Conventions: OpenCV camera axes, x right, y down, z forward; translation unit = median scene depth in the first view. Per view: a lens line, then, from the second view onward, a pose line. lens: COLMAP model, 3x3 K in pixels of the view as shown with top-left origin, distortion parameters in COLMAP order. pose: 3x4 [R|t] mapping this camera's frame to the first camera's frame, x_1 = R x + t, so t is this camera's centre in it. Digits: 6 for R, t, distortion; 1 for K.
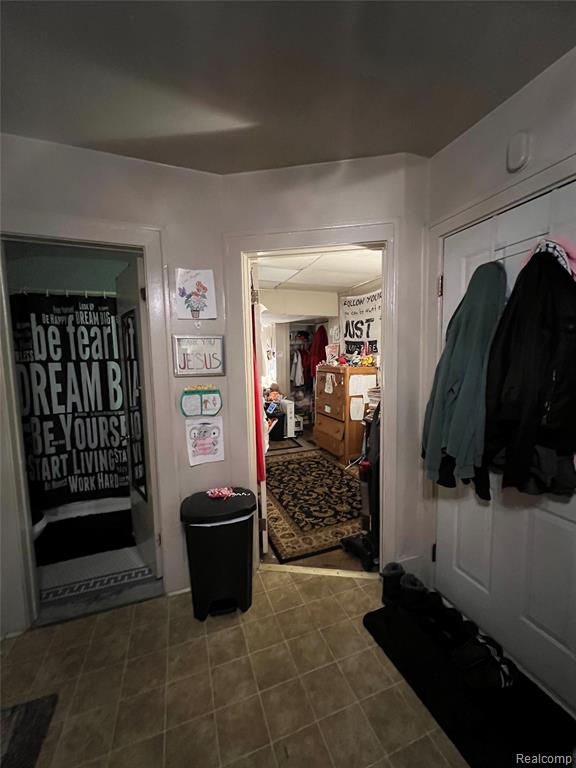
lens RADIAL K [[305.4, 0, 288.0], [0, 305.4, 384.0], [0, 0, 1]] dist [-0.002811, -0.000048]
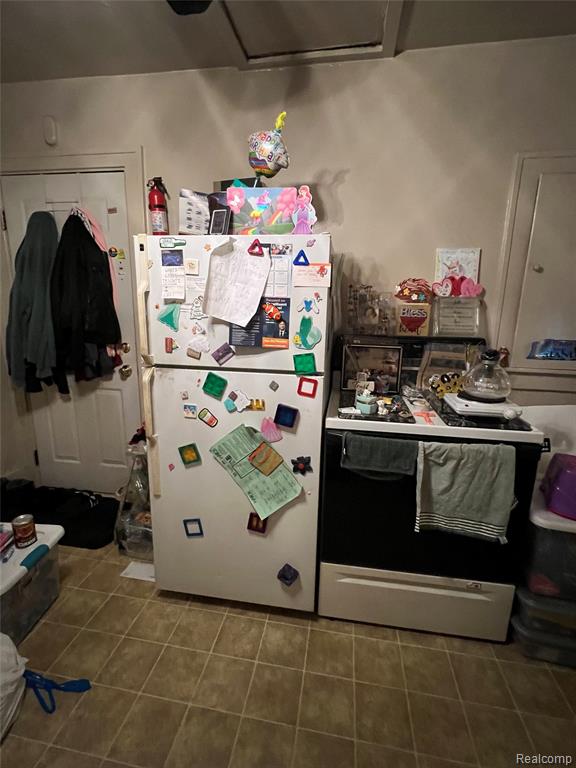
lens RADIAL K [[364.2, 0, 288.0], [0, 364.2, 384.0], [0, 0, 1]] dist [0.000991, 0.000388]
pose [[0.496770, -0.159886, 0.853028, -0.155032], [0.047567, 0.986423, 0.157187, 0.077542], [-0.866578, -0.037509, 0.497630, -0.425264]]
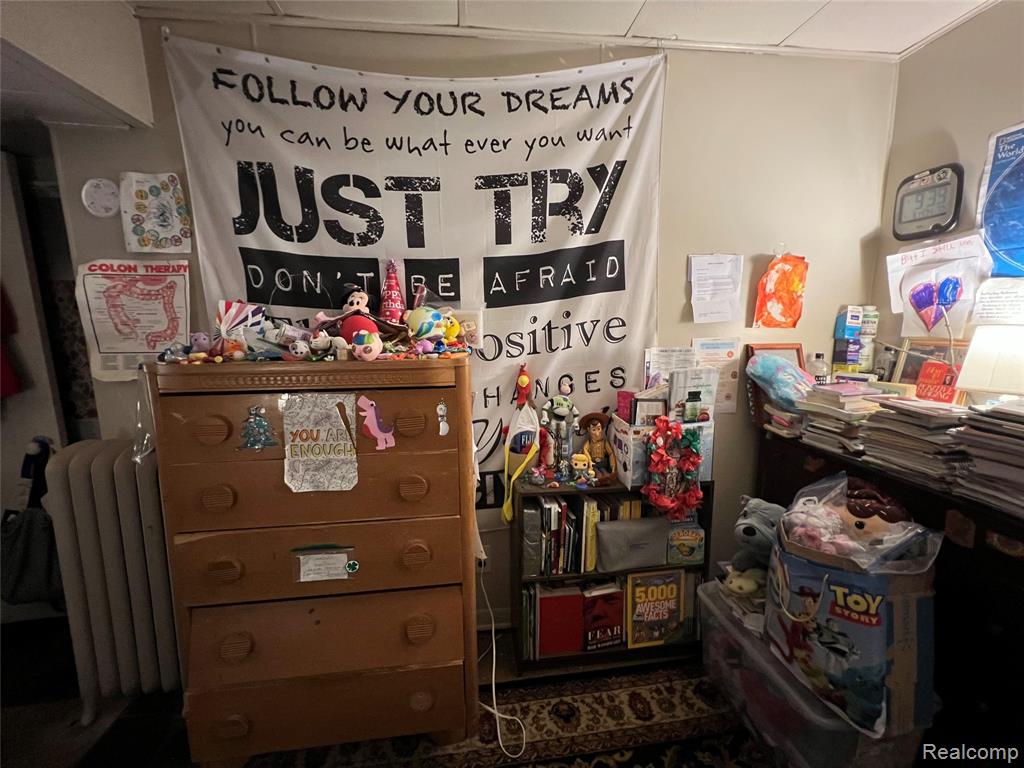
lens RADIAL K [[407.2, 0, 512.0], [0, 407.2, 384.0], [0, 0, 1]] dist [-0.002811, -0.000048]
pose [[0.241100, -0.140888, 0.960219, -0.092614], [0.095432, 0.988053, 0.121010, -0.065247], [-0.965797, 0.062460, 0.251665, 0.839498]]
